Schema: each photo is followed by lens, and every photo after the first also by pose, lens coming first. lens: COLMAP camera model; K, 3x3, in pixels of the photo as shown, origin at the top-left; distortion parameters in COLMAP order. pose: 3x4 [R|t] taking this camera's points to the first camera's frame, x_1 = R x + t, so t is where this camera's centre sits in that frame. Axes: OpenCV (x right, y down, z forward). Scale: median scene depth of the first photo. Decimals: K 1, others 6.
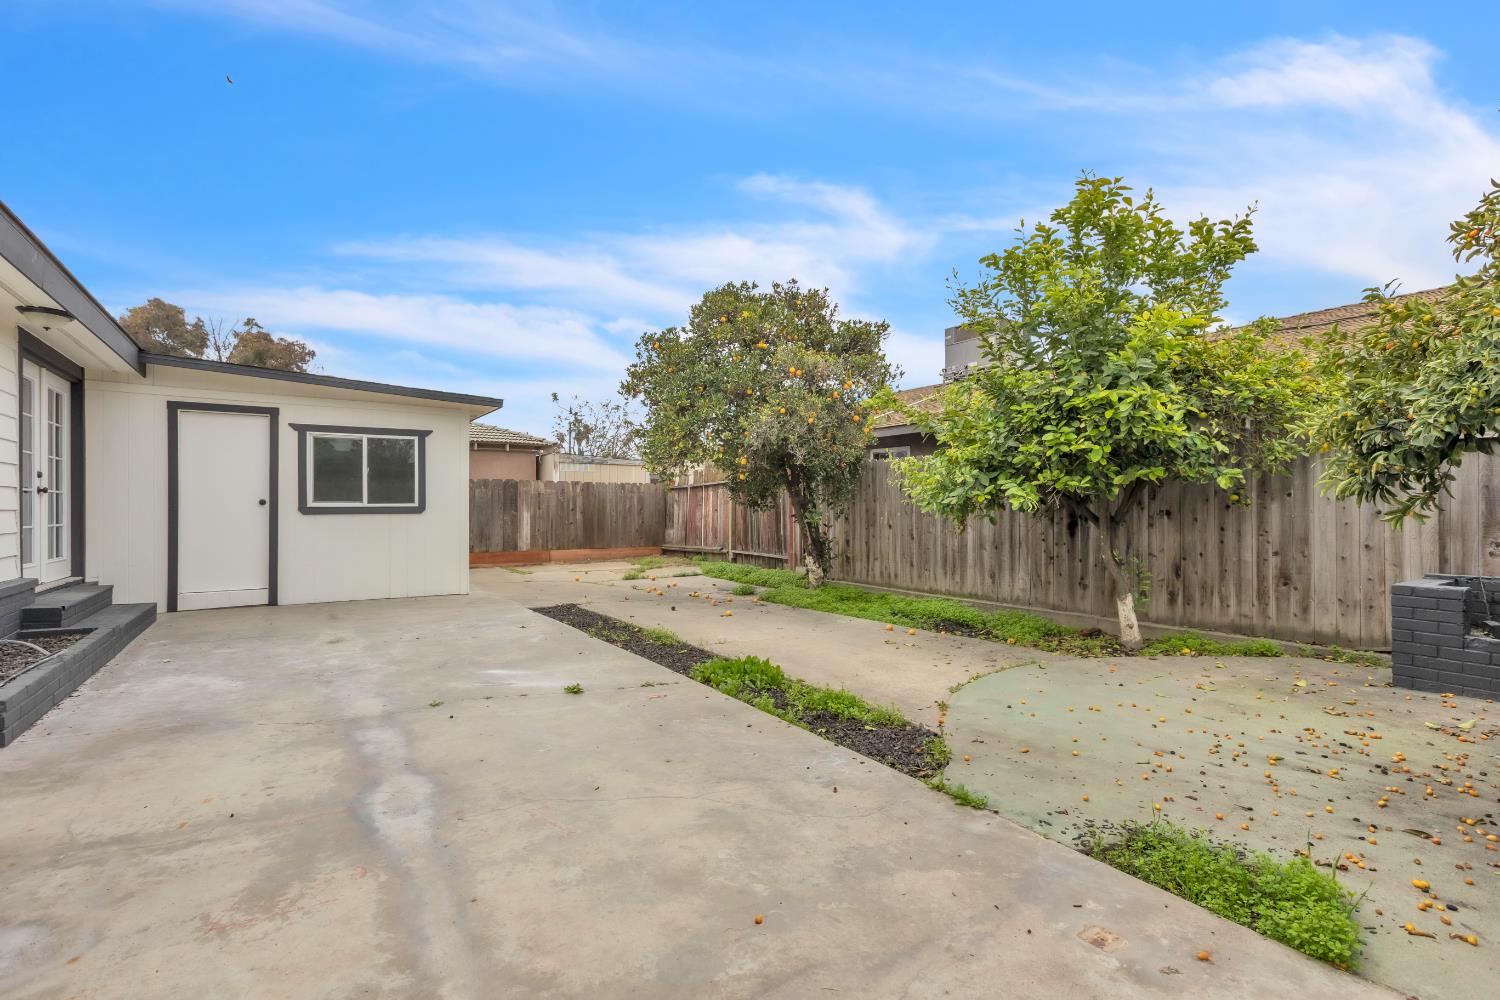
lens RADIAL K [[680.0, 0, 744.2], [0, 680.0, 502.7], [0, 0, 1]] dist [-0.003598, -0.001398]
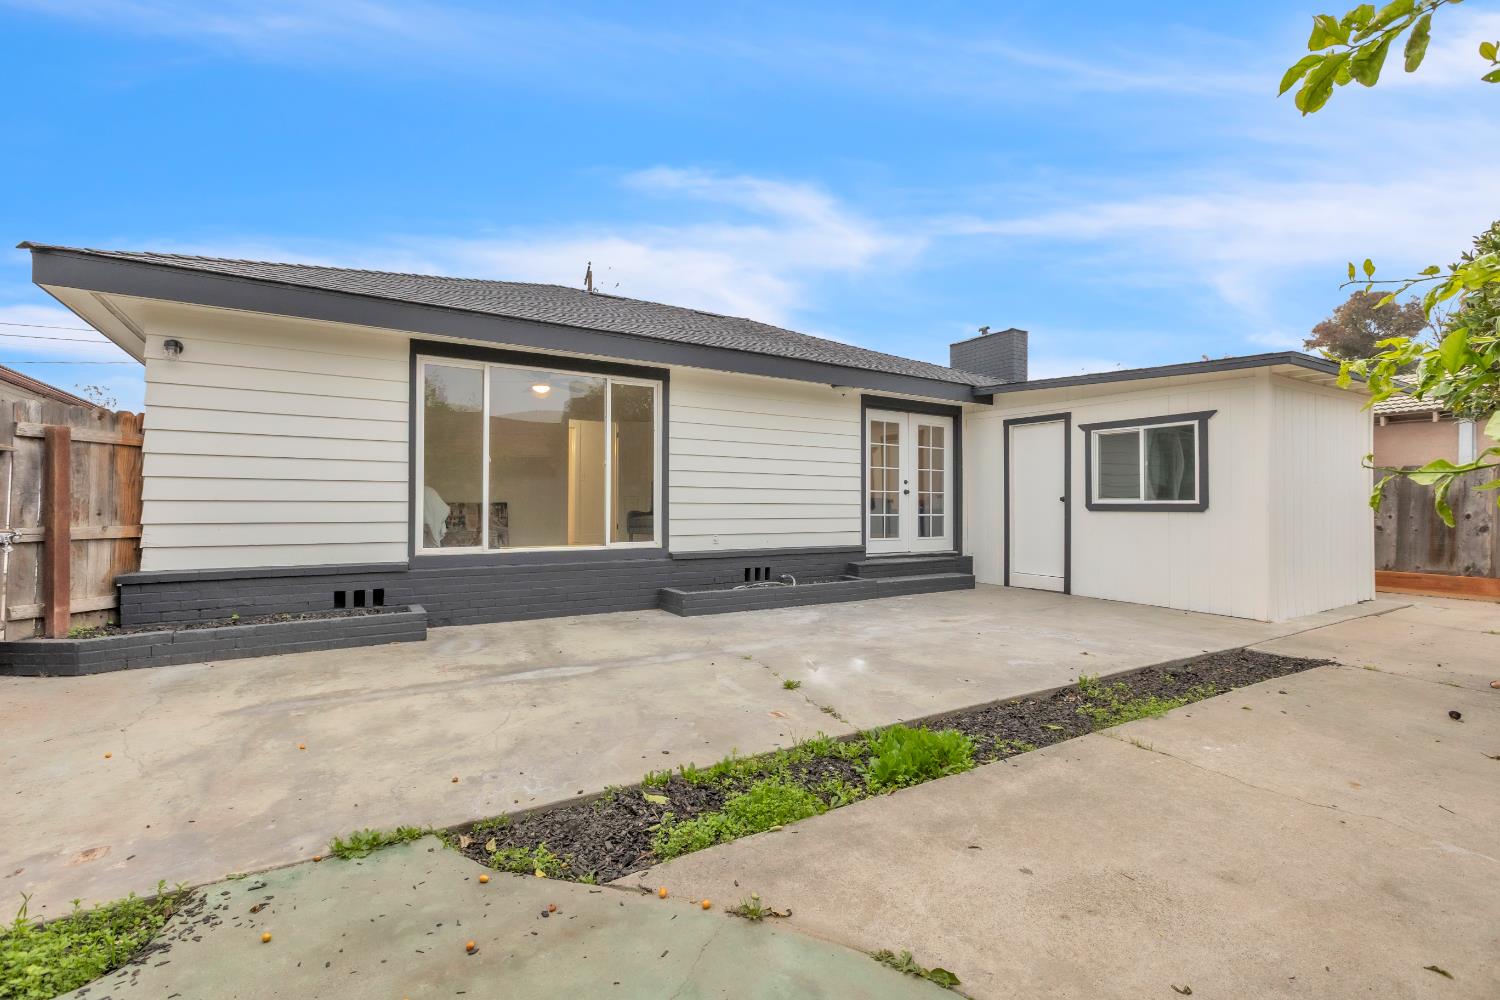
lens RADIAL K [[680.0, 0, 754.9], [0, 680.0, 499.6], [0, 0, 1]] dist [-0.003598, -0.001398]
pose [[-0.028876, -0.003497, -0.999577, 0.698019], [-0.001718, 0.999993, -0.003449, 0.007360], [0.999582, 0.001617, -0.028882, 0.913949]]
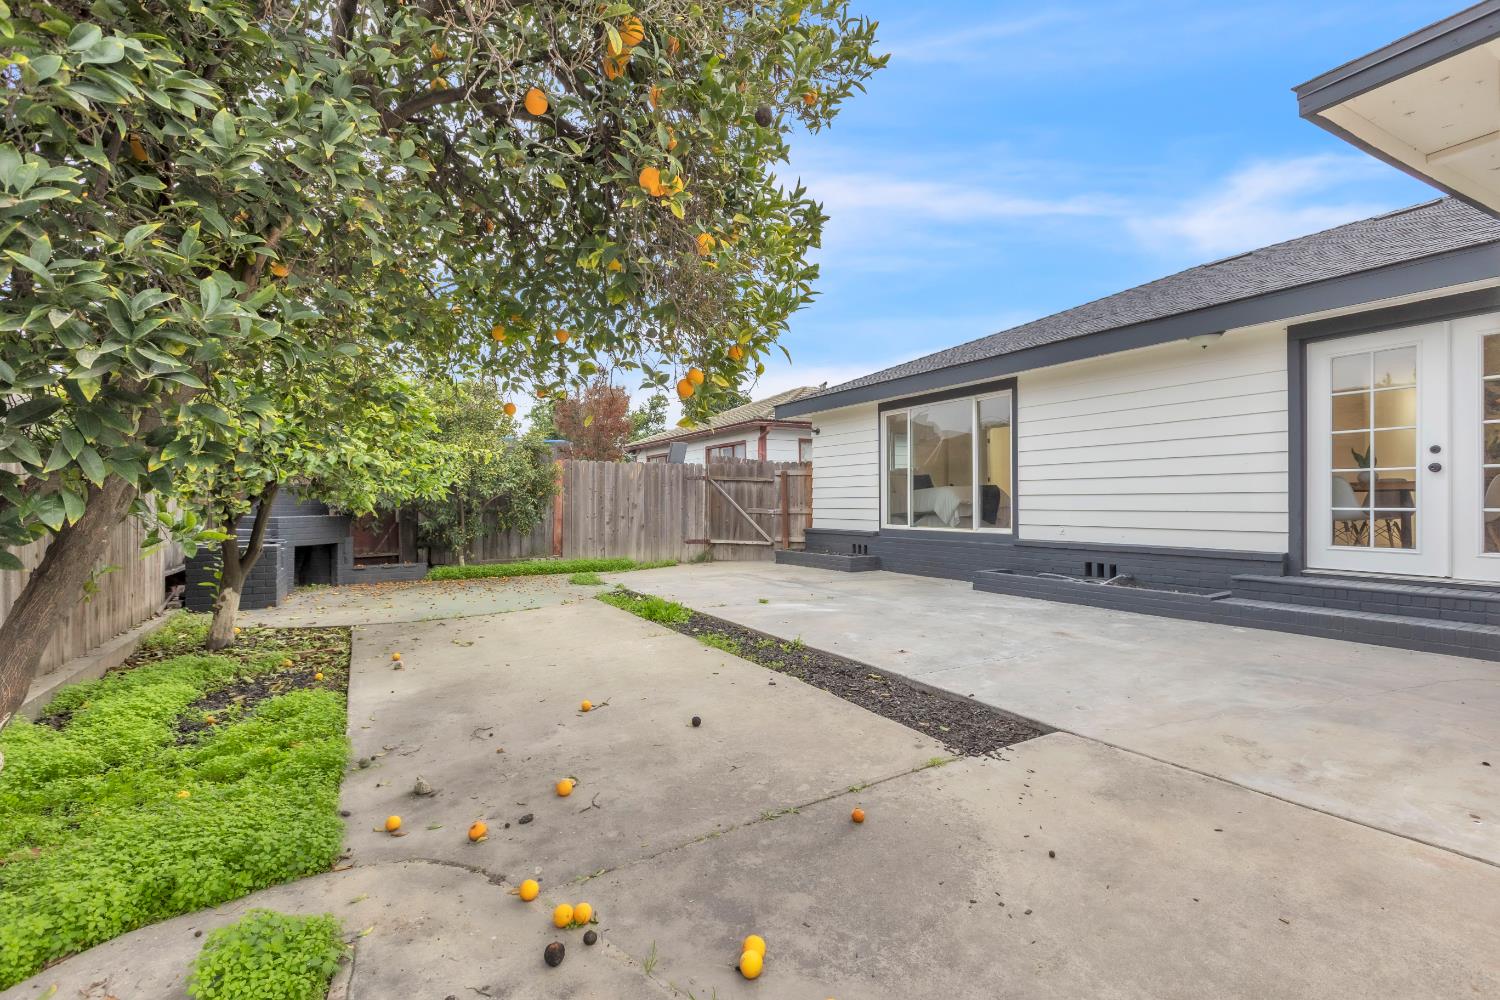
lens RADIAL K [[680.0, 0, 749.5], [0, 680.0, 500.7], [0, 0, 1]] dist [-0.003598, -0.001398]
pose [[-0.997451, 0.008777, 0.070807, -0.308770], [0.008440, 0.999952, -0.005066, 0.027697], [-0.070848, -0.004455, -0.997477, 2.508887]]
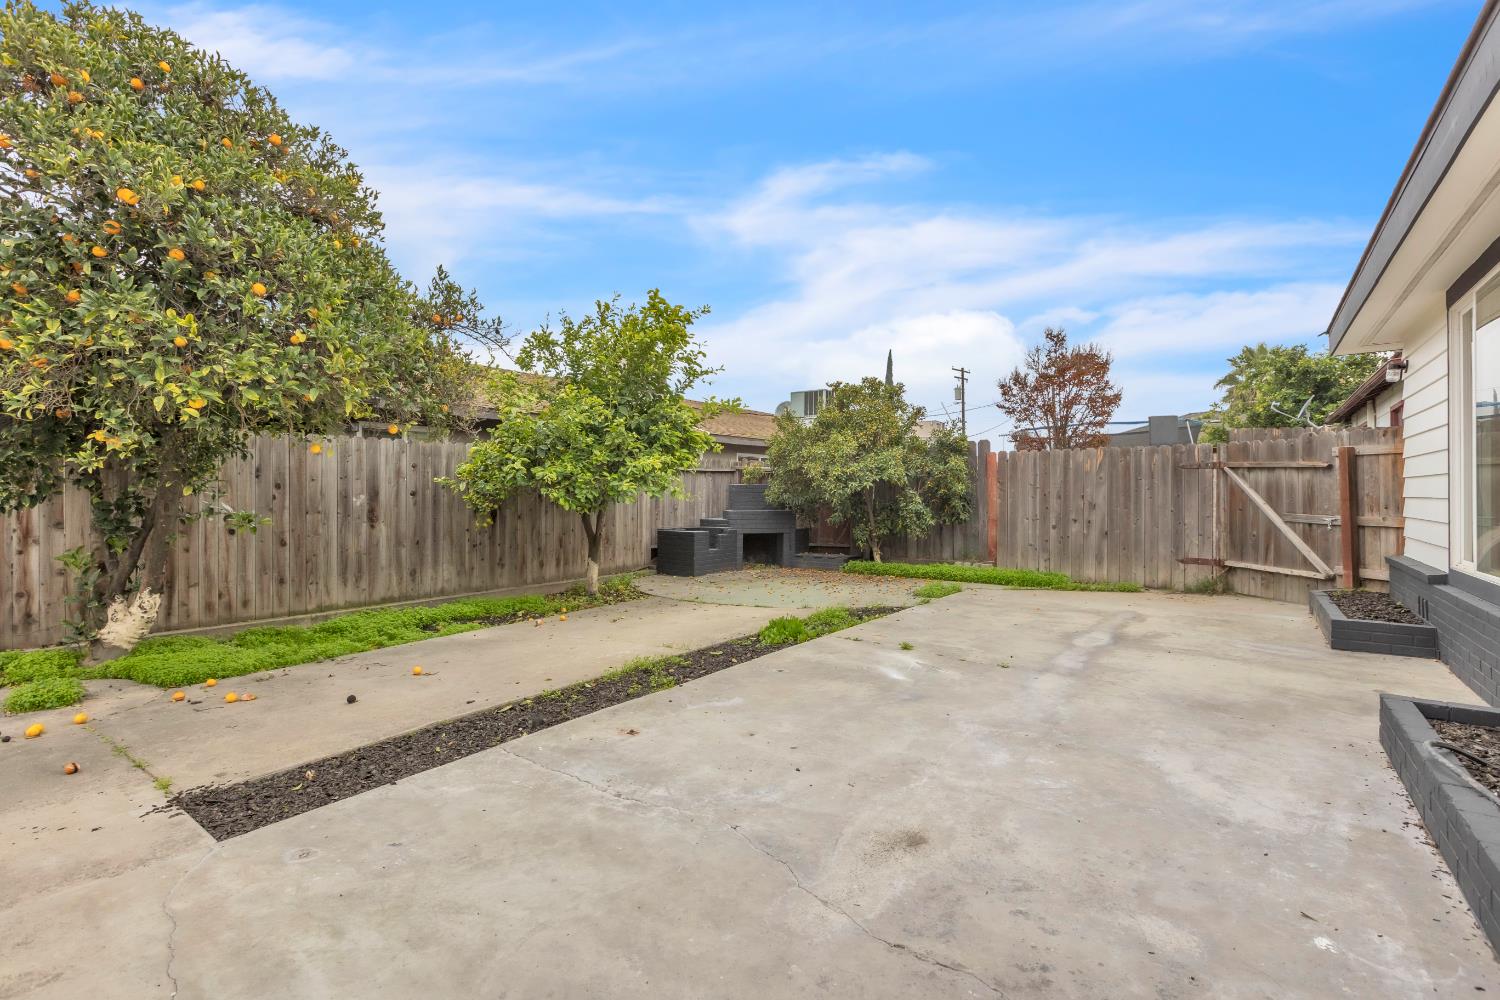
lens RADIAL K [[680.0, 0, 734.3], [0, 680.0, 496.3], [0, 0, 1]] dist [-0.003598, -0.001398]
pose [[-0.327619, 0.002085, 0.944808, -1.191127], [0.000516, 0.999998, -0.002028, 0.006297], [-0.944810, -0.000177, -0.327620, 1.577938]]
